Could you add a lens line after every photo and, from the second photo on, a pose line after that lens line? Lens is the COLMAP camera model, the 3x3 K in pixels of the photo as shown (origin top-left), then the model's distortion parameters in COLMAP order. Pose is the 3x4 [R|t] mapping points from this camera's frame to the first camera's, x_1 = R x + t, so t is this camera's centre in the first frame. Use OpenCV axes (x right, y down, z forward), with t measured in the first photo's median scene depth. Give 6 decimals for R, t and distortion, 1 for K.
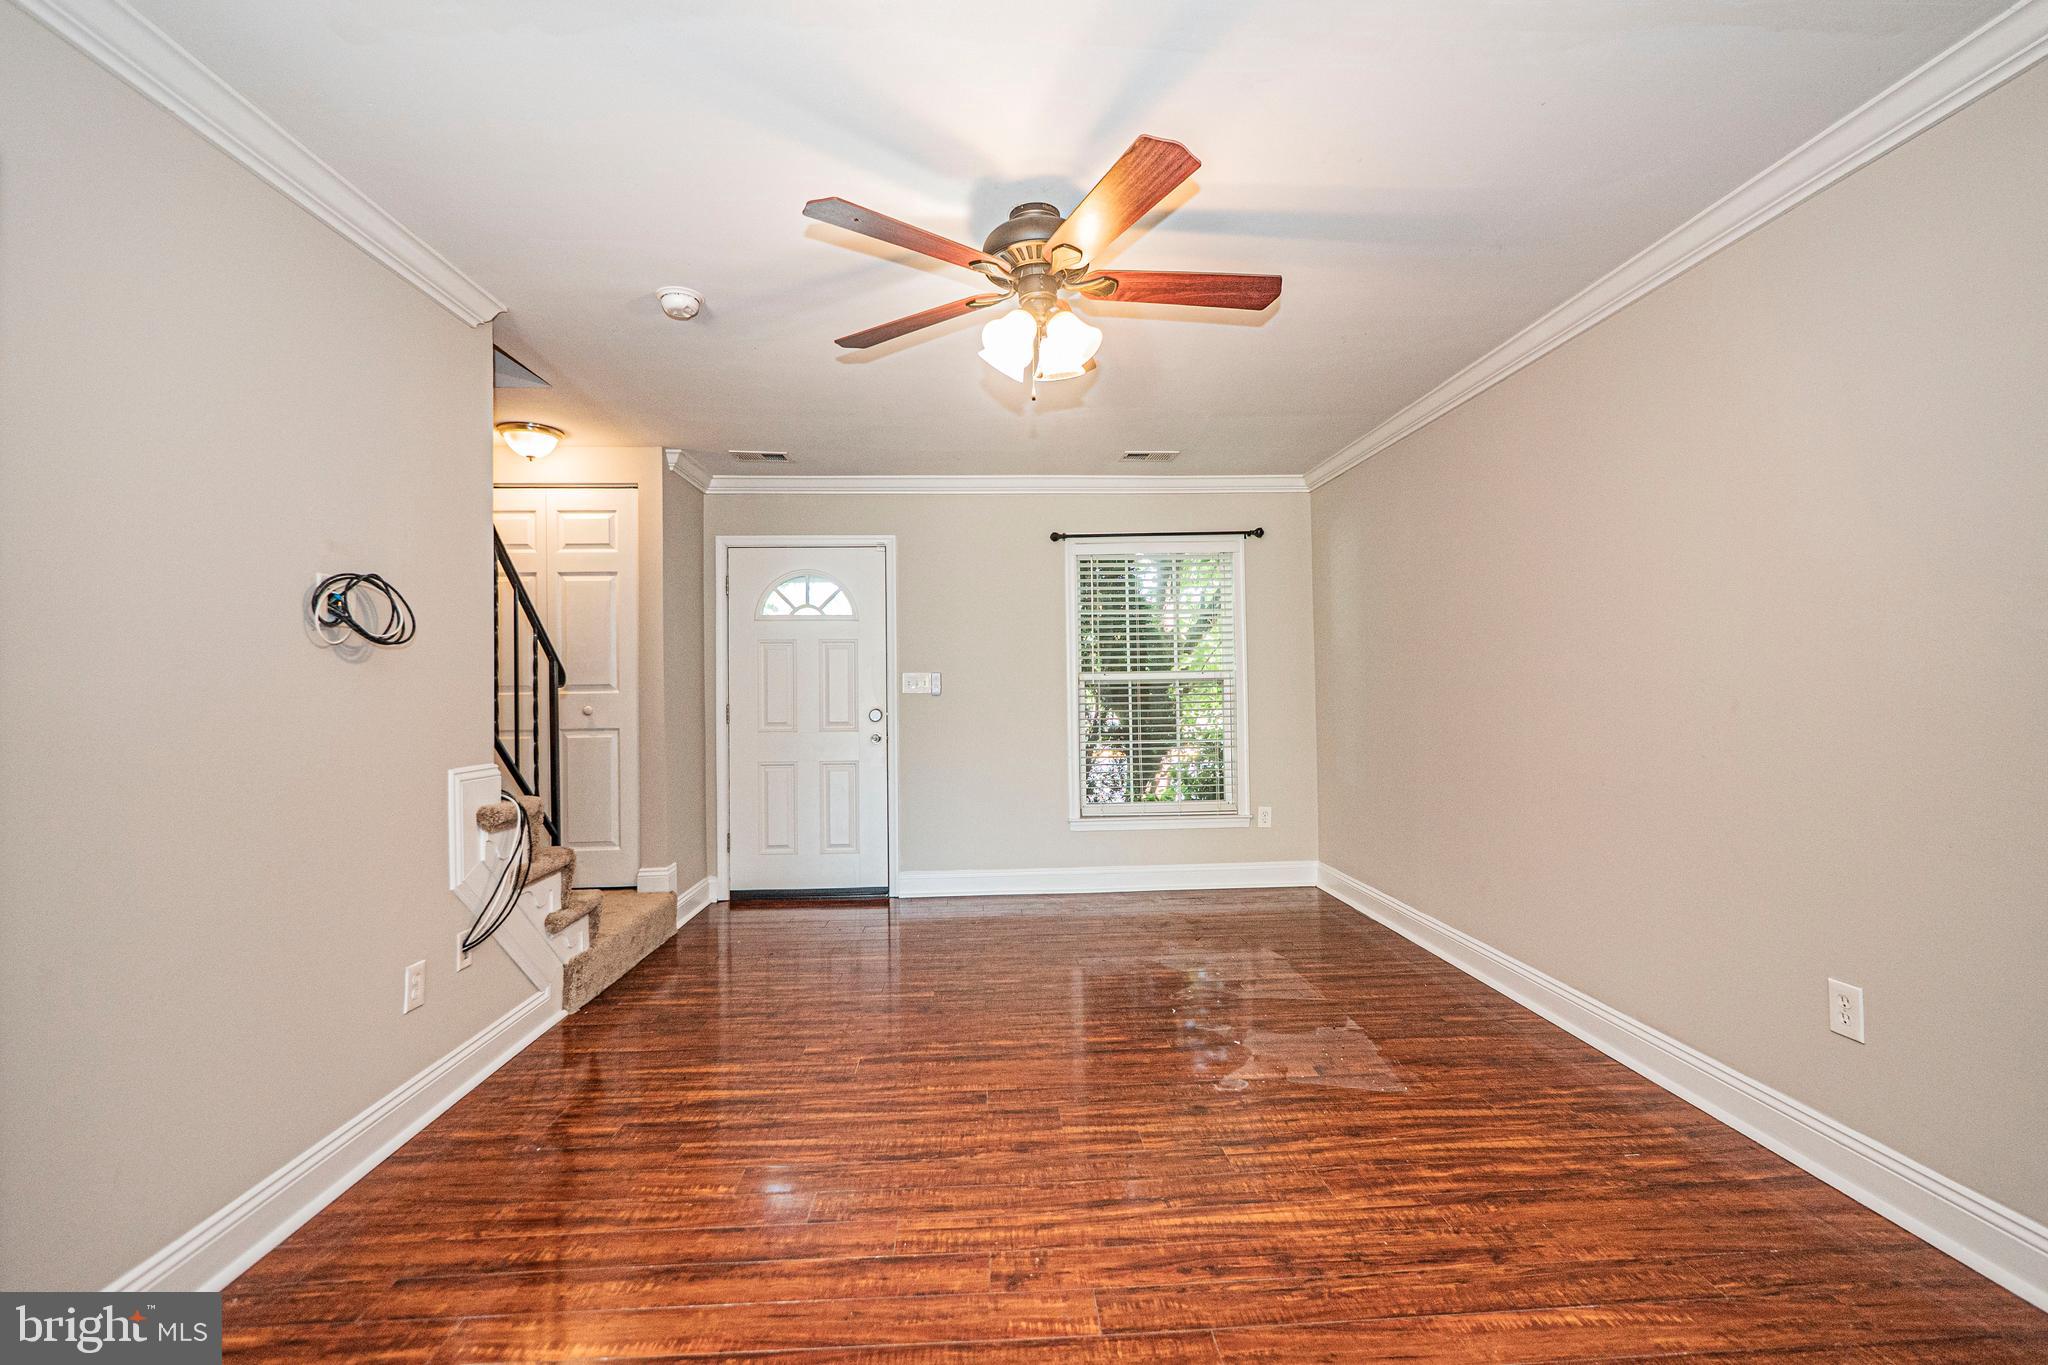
lens RADIAL K [[870.4, 0, 1023.5], [0, 870.4, 675.5], [0, 0, 1]] dist [-0.004700, 0.001156]
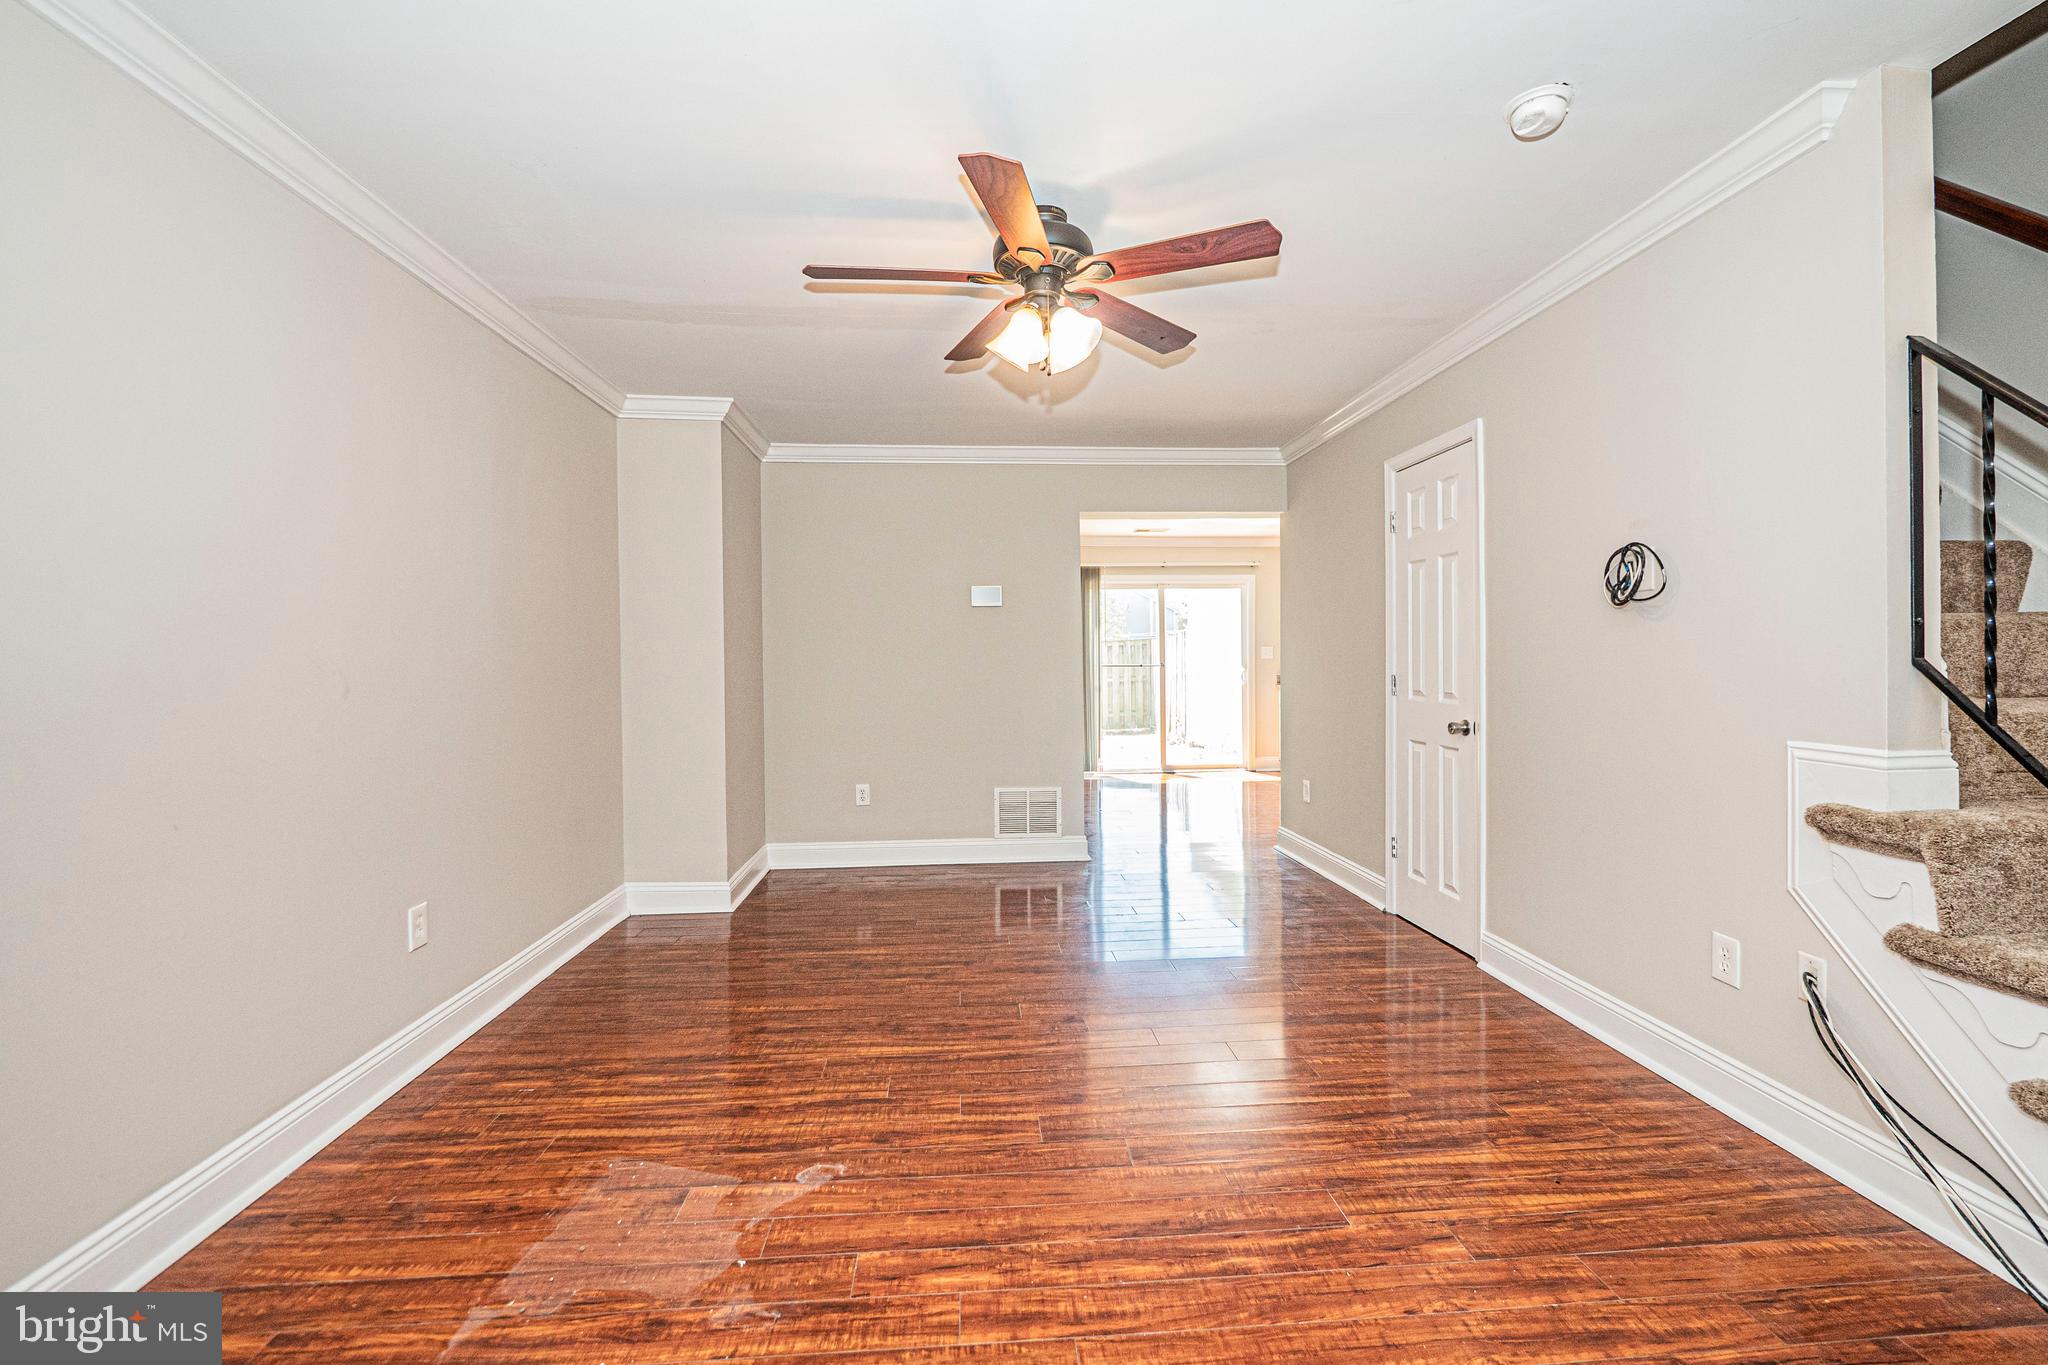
lens RADIAL K [[870.4, 0, 1022.3], [0, 870.4, 662.8], [0, 0, 1]] dist [-0.004700, 0.001156]
pose [[-0.999545, 0.023521, -0.018903, 0.067991], [0.023733, 0.999657, -0.011065, 0.030126], [0.018636, -0.011508, -0.999760, 1.928635]]
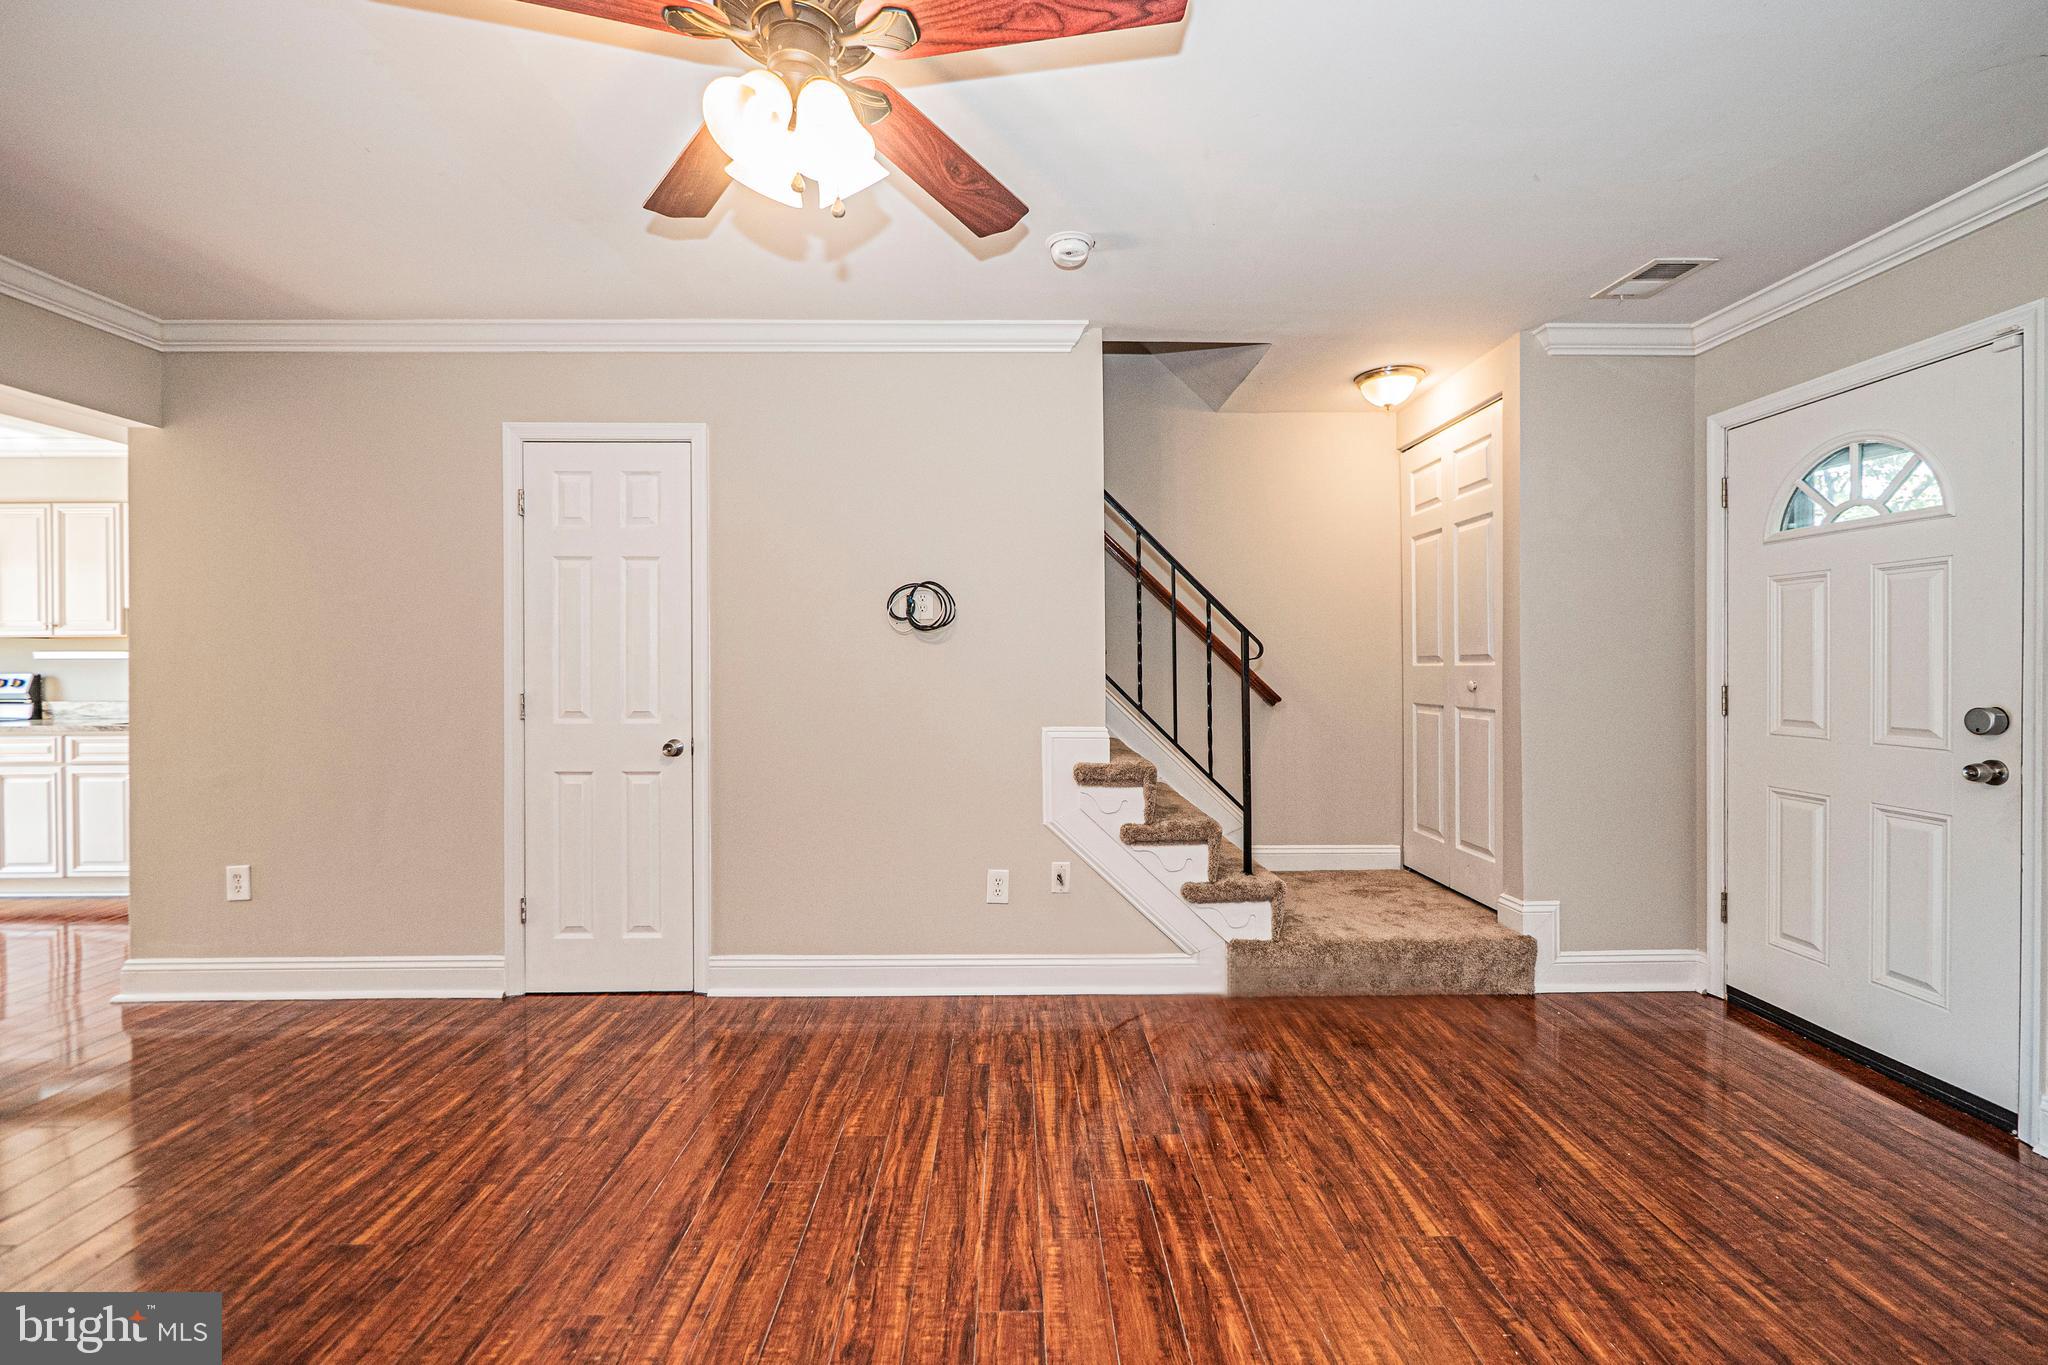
lens RADIAL K [[870.4, 0, 1025.4], [0, 870.4, 677.3], [0, 0, 1]] dist [-0.004700, 0.001156]
pose [[-0.036827, 0.028386, -0.998918, 0.614857], [0.017742, 0.999458, 0.027748, 0.003106], [0.999164, -0.016701, -0.037311, 1.097245]]
